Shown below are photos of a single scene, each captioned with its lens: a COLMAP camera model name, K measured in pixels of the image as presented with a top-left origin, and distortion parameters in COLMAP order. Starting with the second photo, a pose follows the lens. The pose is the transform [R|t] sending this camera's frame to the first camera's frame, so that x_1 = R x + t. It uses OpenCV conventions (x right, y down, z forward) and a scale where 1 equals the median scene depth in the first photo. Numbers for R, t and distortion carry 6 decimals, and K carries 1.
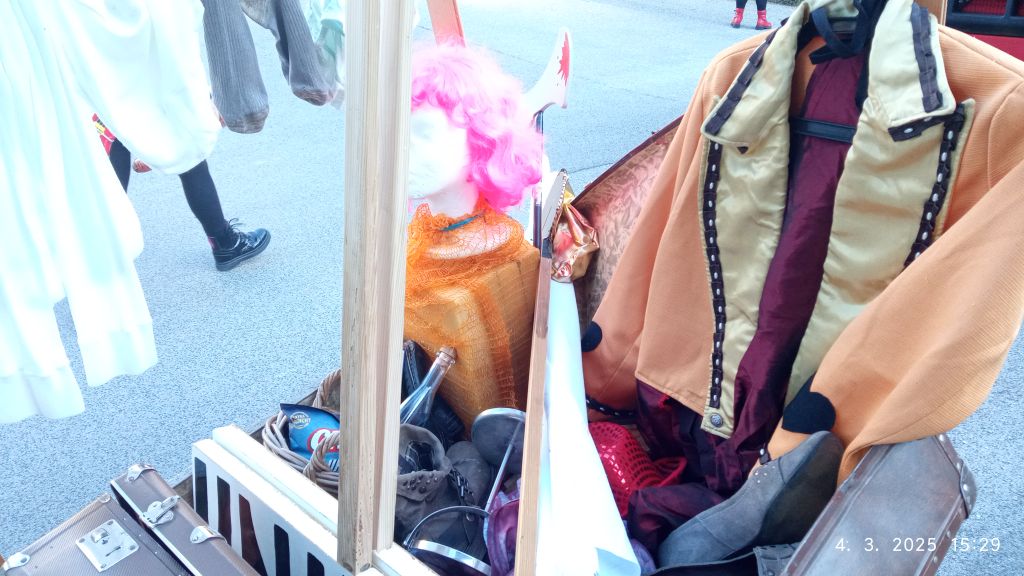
lens RADIAL K [[799.3, 0, 521.3], [0, 799.3, 282.4], [0, 0, 1]] dist [0.044093, -0.018611]
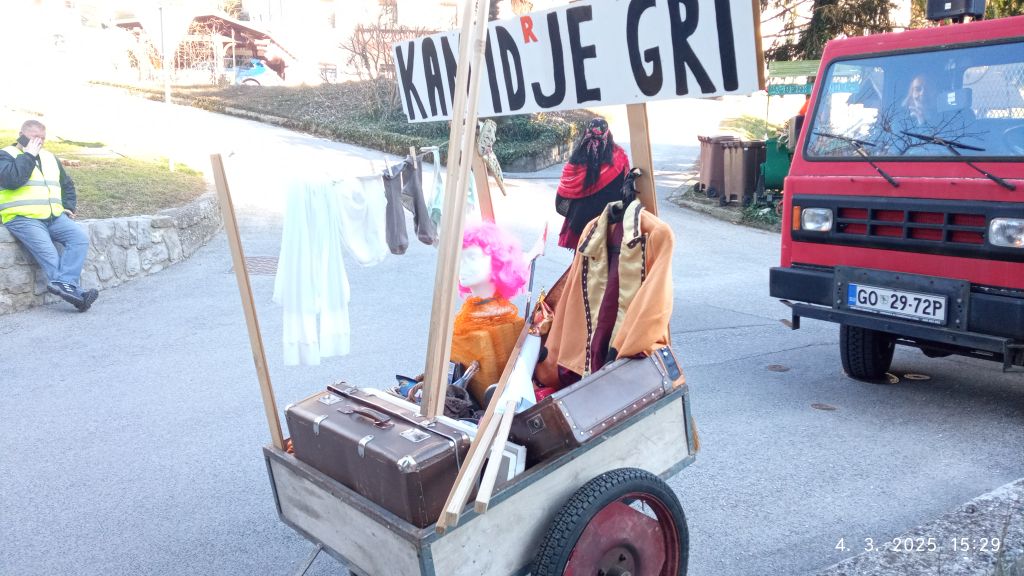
lens RADIAL K [[799.3, 0, 505.9], [0, 799.3, 283.4], [0, 0, 1]] dist [0.044093, -0.018611]
pose [[0.992620, 0.042443, -0.113599, 0.241876], [-0.071187, 0.962305, -0.262490, 0.488728], [0.098176, 0.268639, 0.958225, -1.173590]]
